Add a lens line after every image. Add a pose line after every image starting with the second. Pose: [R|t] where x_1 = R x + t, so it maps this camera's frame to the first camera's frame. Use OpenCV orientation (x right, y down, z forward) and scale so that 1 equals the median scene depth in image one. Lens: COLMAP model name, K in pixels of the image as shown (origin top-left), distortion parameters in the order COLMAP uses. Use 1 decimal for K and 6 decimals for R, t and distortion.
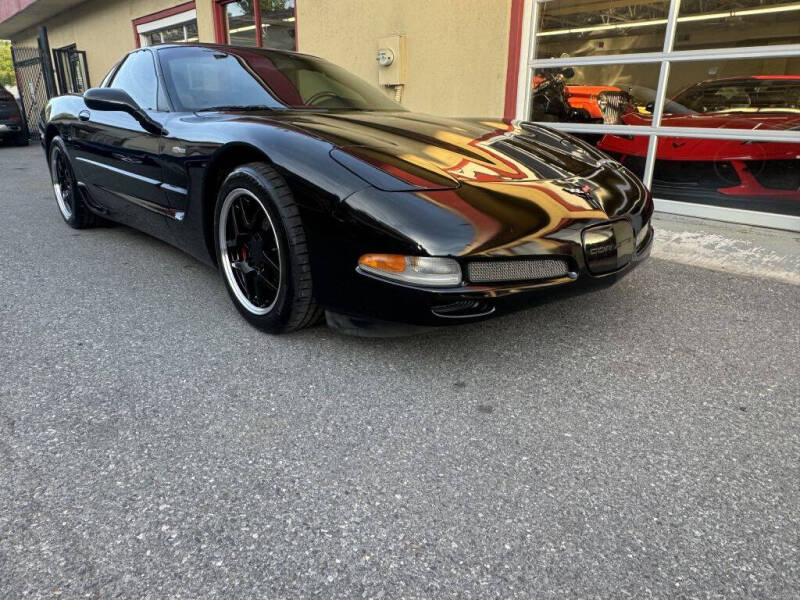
lens RADIAL K [[568.1, 0, 395.2], [0, 568.1, 294.0], [0, 0, 1]] dist [-0.005772, 0.006972]
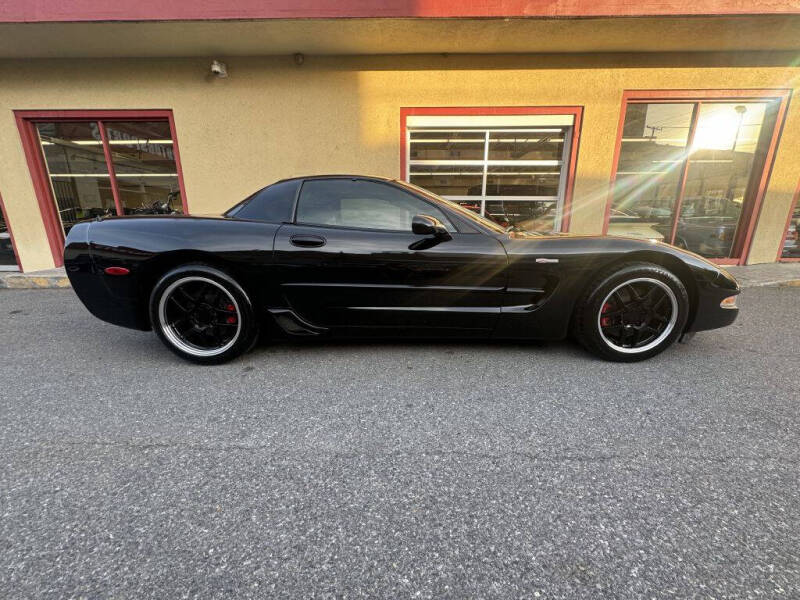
lens RADIAL K [[327.2, 0, 403.3], [0, 327.2, 298.2], [0, 0, 1]] dist [0.000204, -0.000598]
pose [[0.669994, -0.185948, 0.718701, -1.093460], [0.237330, 0.970967, 0.029970, -0.247949], [-0.703407, 0.150489, 0.694673, 0.645364]]
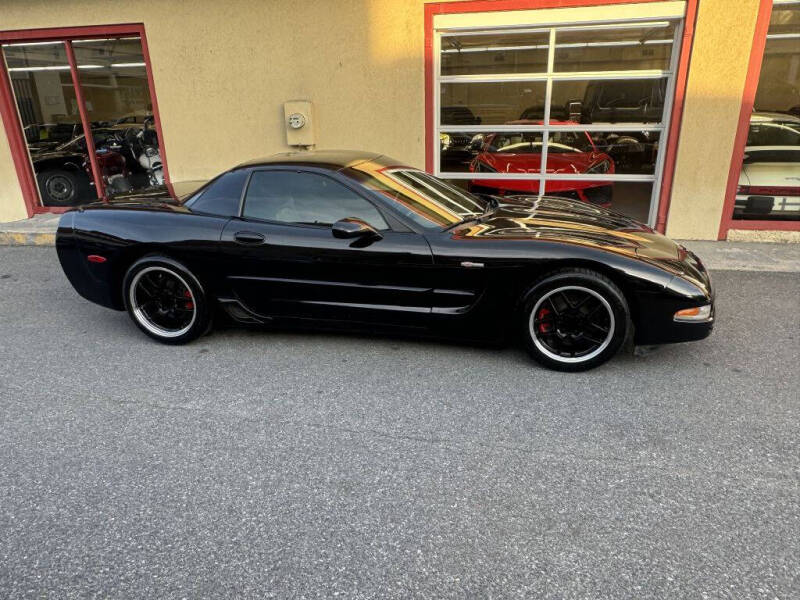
lens RADIAL K [[568.1, 0, 405.8], [0, 568.1, 306.1], [0, 0, 1]] dist [-0.005772, 0.006972]
pose [[0.810596, -0.229657, 0.538695, -1.153545], [0.210389, 0.972684, 0.098096, -0.295329], [-0.546508, 0.033819, 0.836771, -0.044548]]
